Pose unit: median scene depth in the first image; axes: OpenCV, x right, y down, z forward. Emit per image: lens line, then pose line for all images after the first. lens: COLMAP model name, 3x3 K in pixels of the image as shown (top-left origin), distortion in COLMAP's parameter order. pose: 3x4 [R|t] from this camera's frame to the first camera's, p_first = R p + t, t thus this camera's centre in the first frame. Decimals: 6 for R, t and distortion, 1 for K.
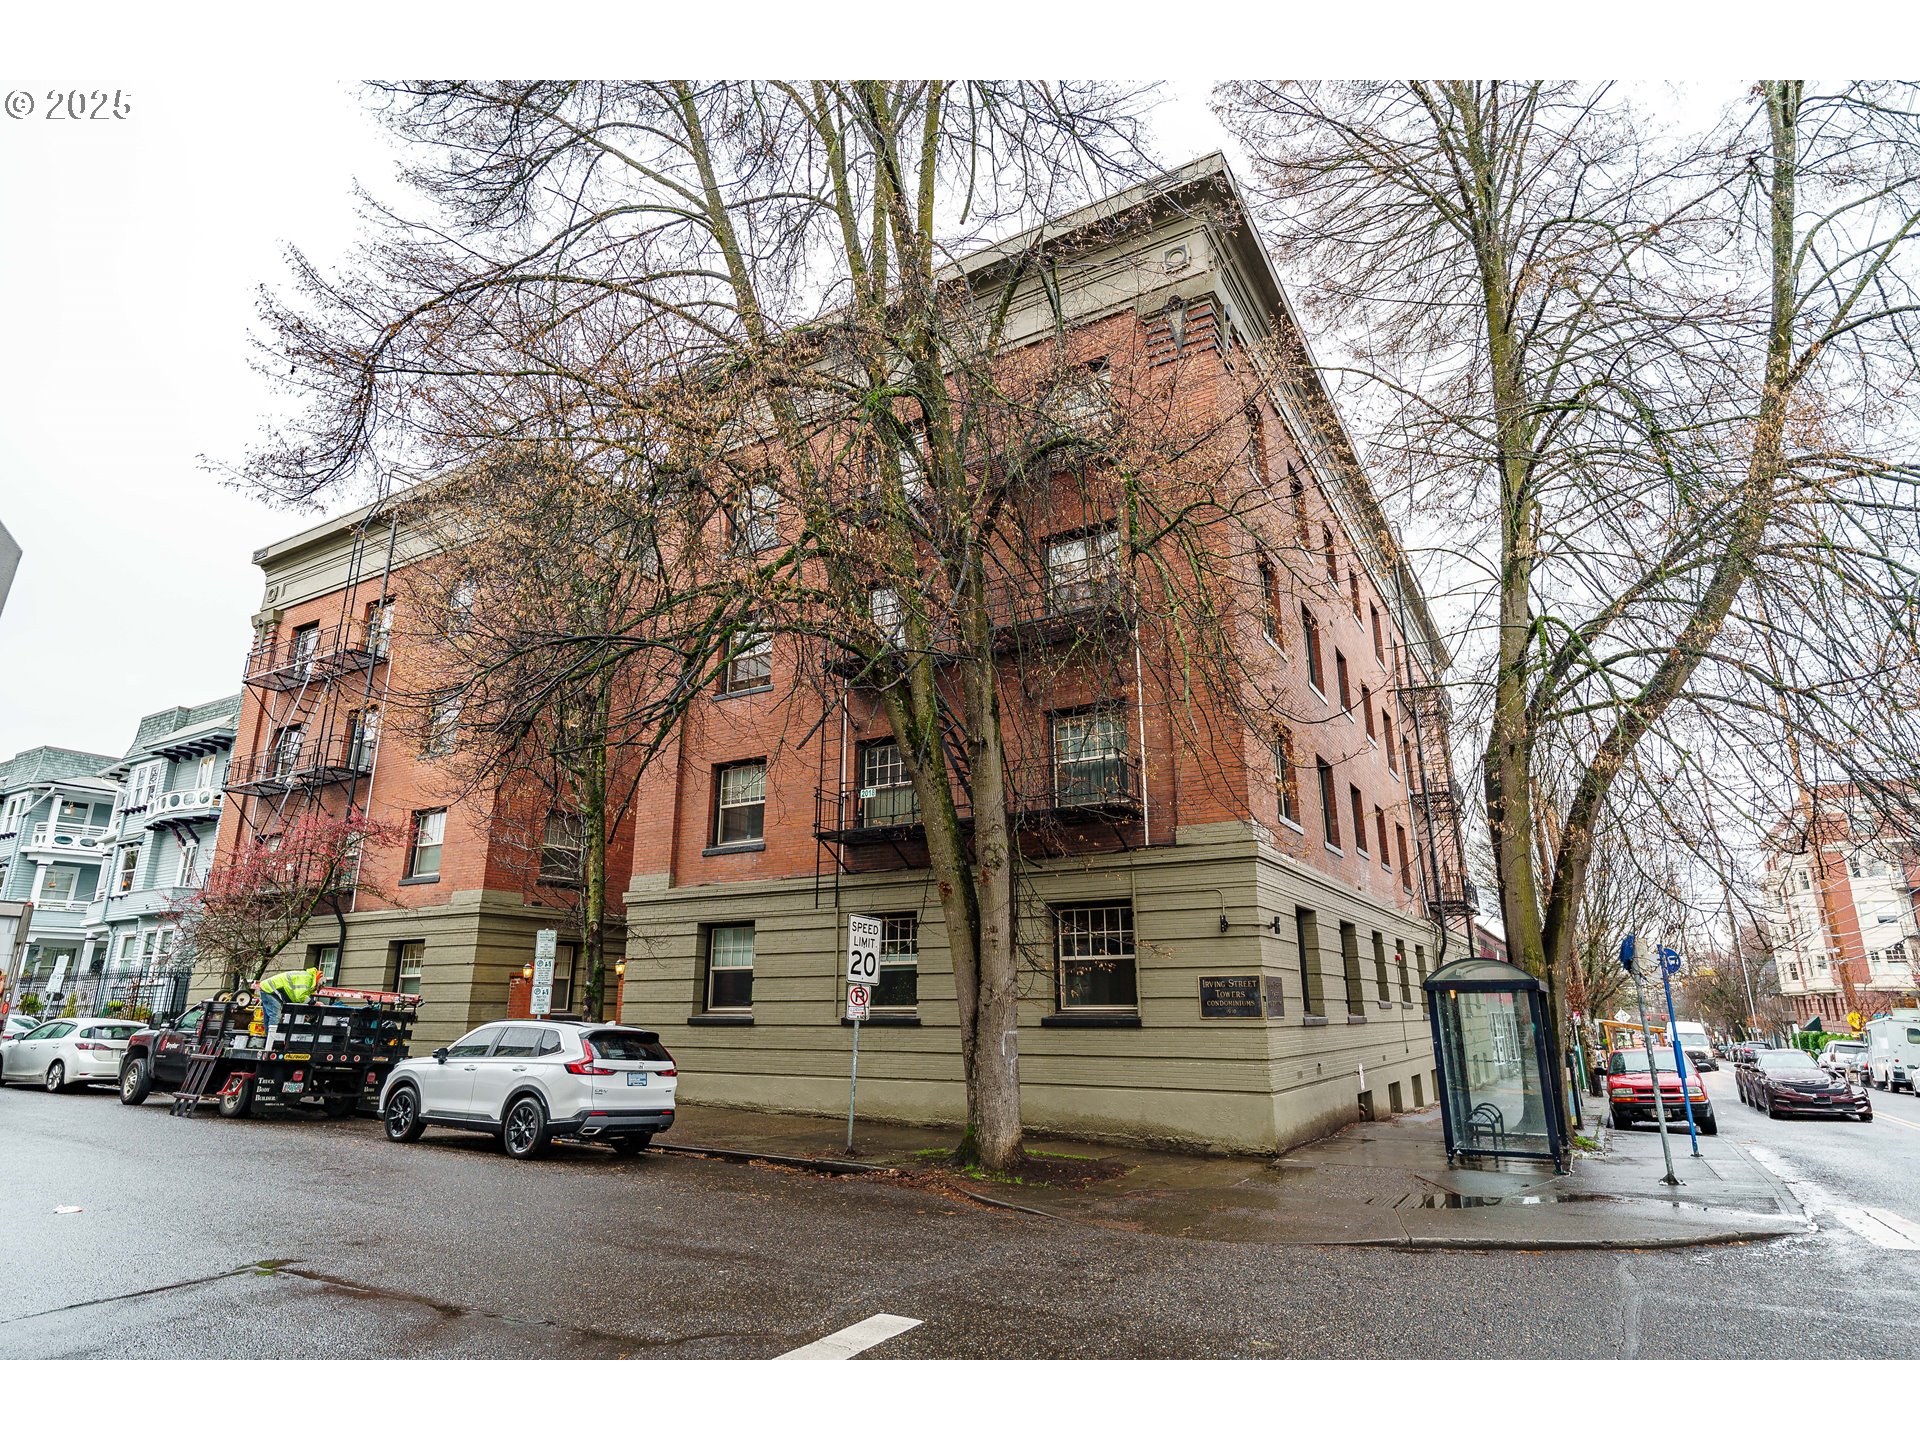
lens RADIAL K [[1045.8, 0, 961.6], [0, 1045.8, 727.0], [0, 0, 1]] dist [0.000339, 0.000589]
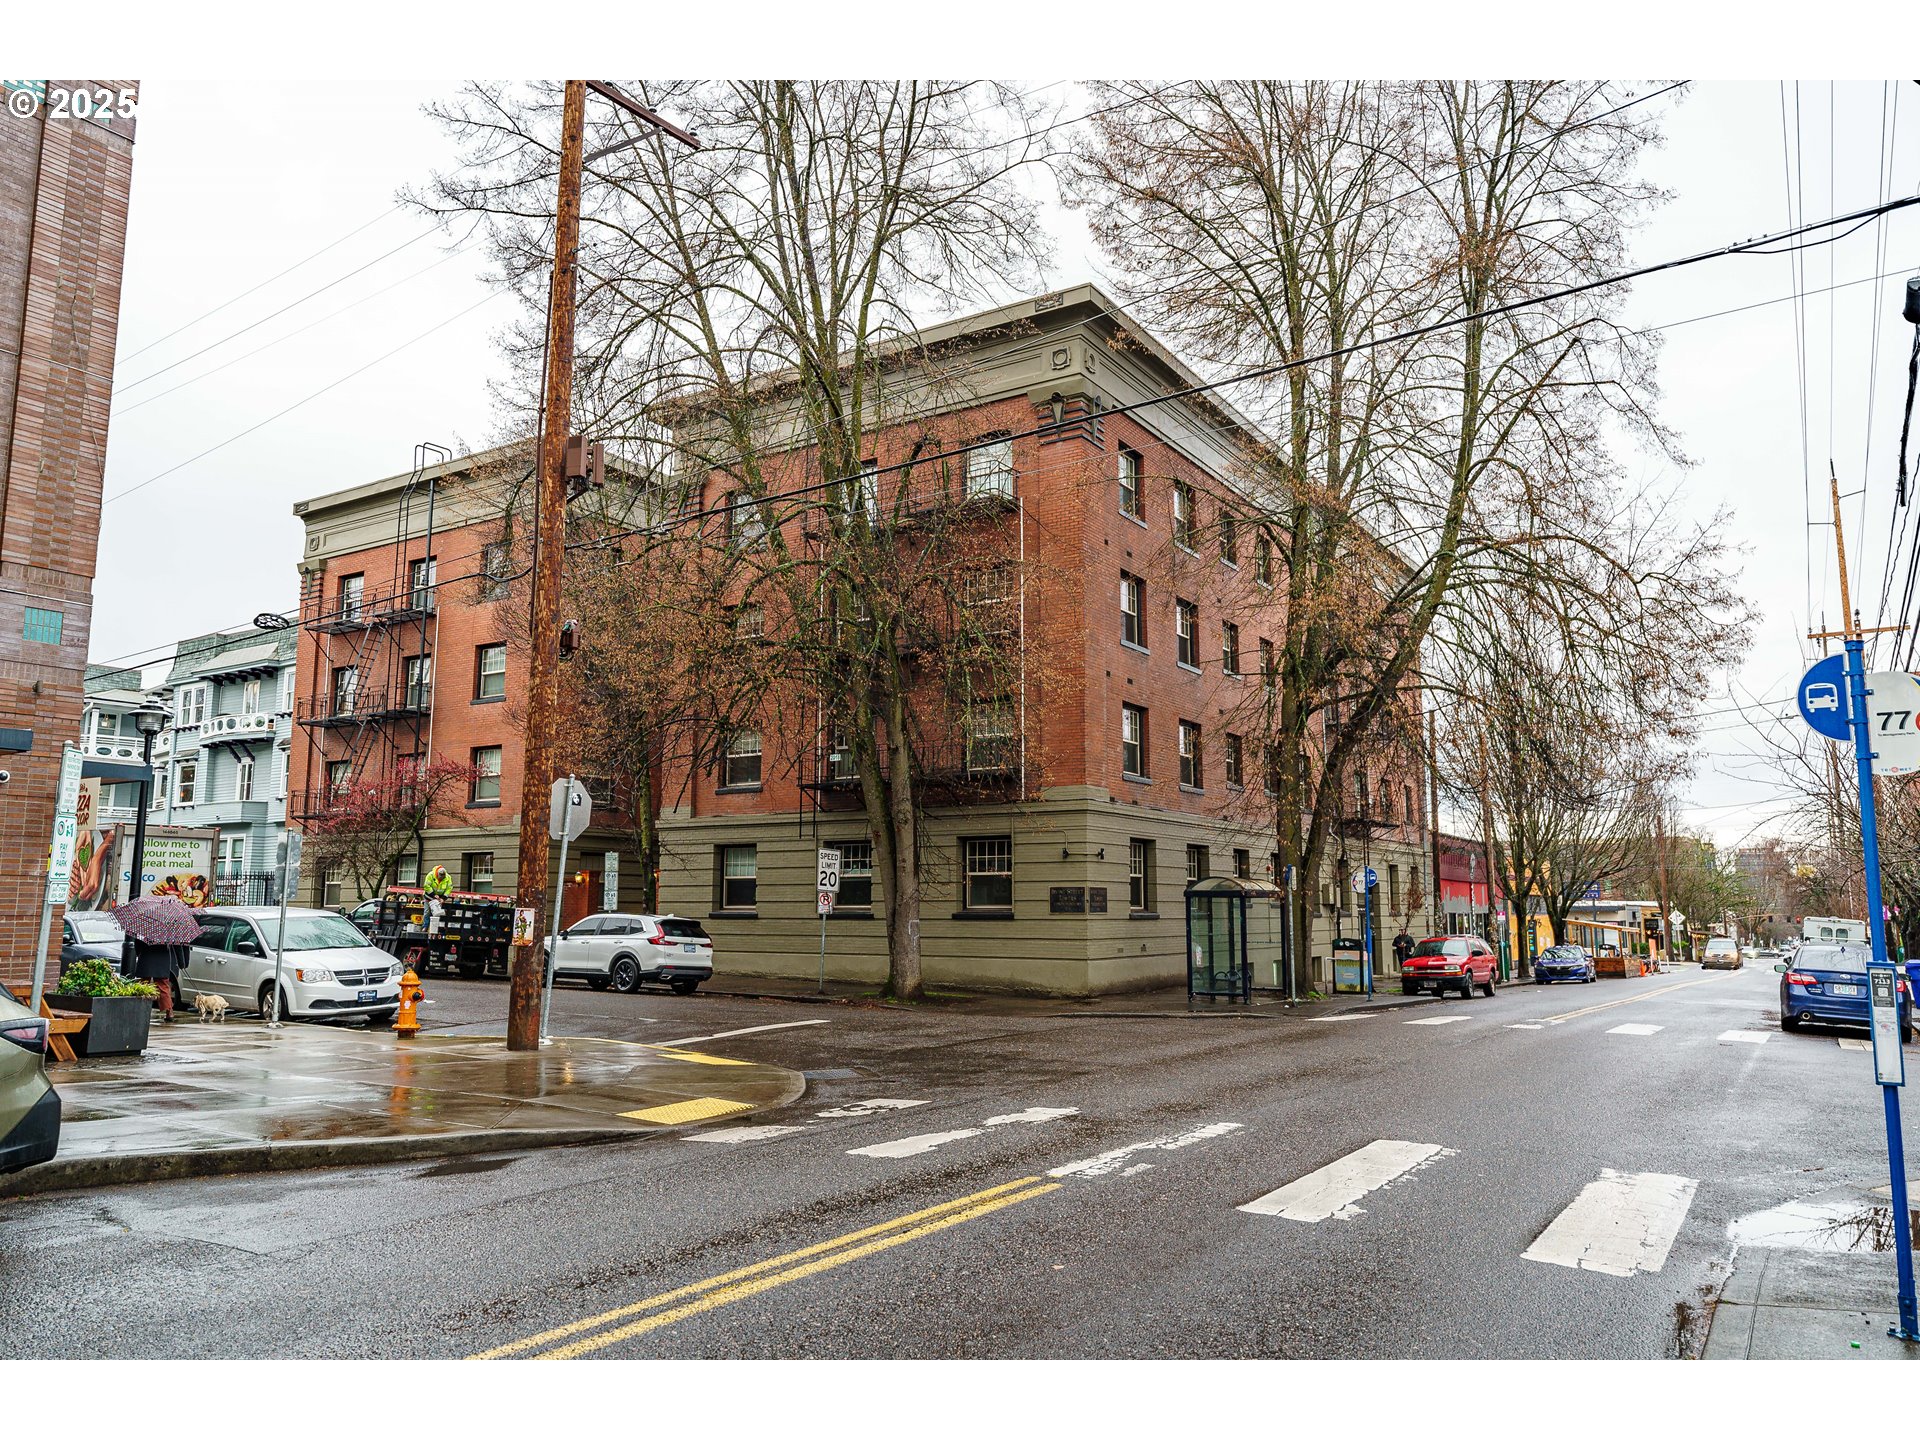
lens RADIAL K [[1311.5, 0, 975.2], [0, 1311.5, 734.4], [0, 0, 1]] dist [0.005982, -0.004138]
pose [[0.999831, 0.000300, -0.018393, 0.140591], [0.002132, 0.991246, 0.132013, -0.213737], [0.018271, -0.132030, 0.991077, -0.790835]]
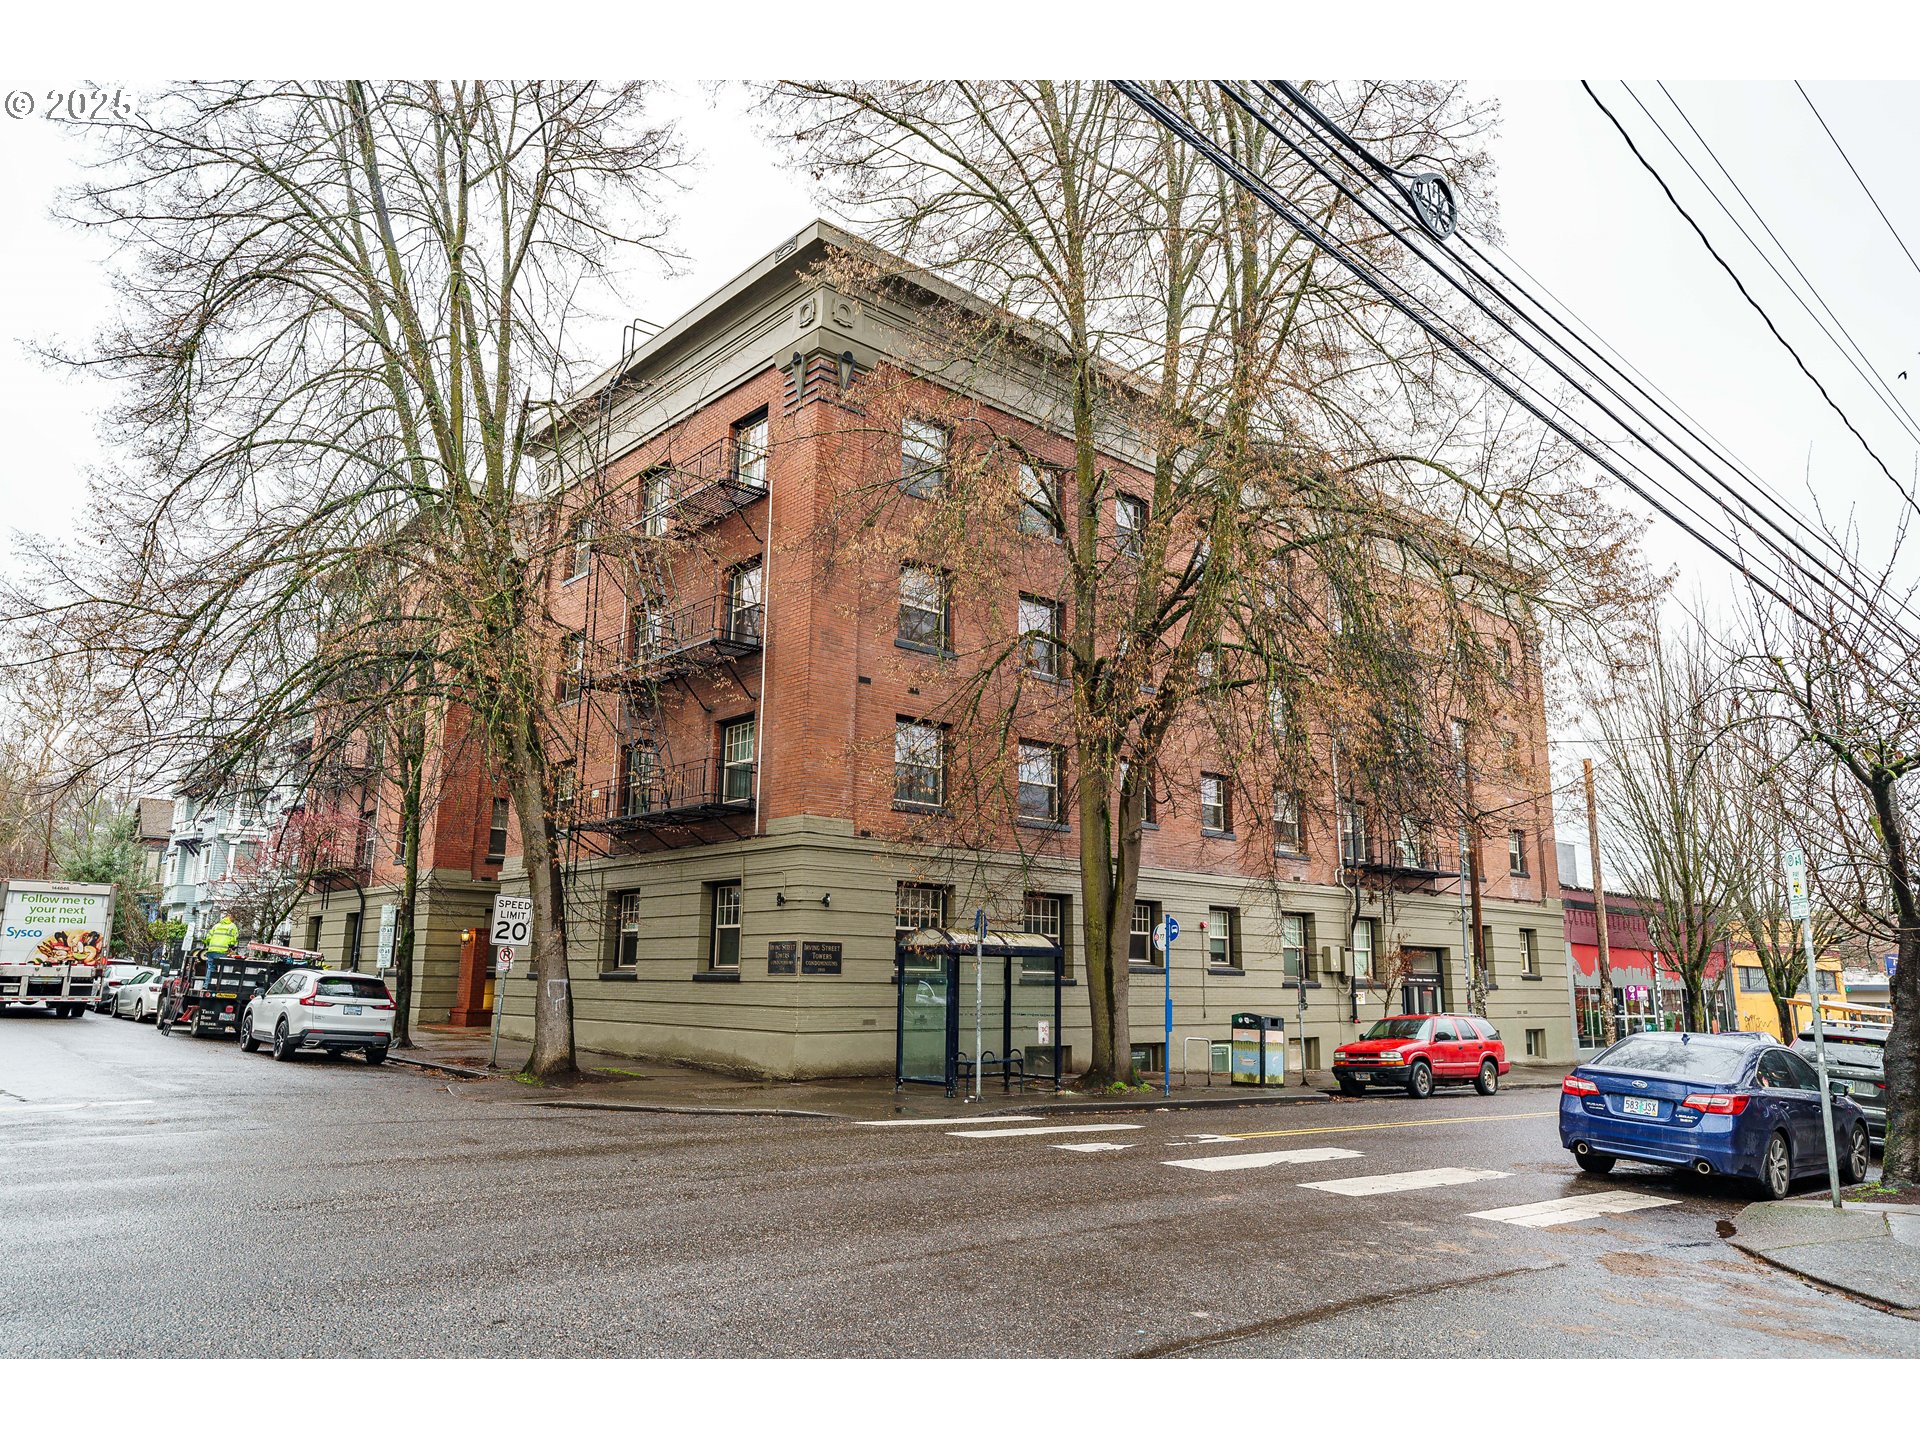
lens RADIAL K [[1311.5, 0, 969.1], [0, 1311.5, 717.4], [0, 0, 1]] dist [0.005982, -0.004138]
pose [[0.955104, -0.045839, -0.292704, 0.843276], [0.064913, 0.996330, 0.055784, -0.089762], [0.289073, -0.072280, 0.954574, -0.365433]]
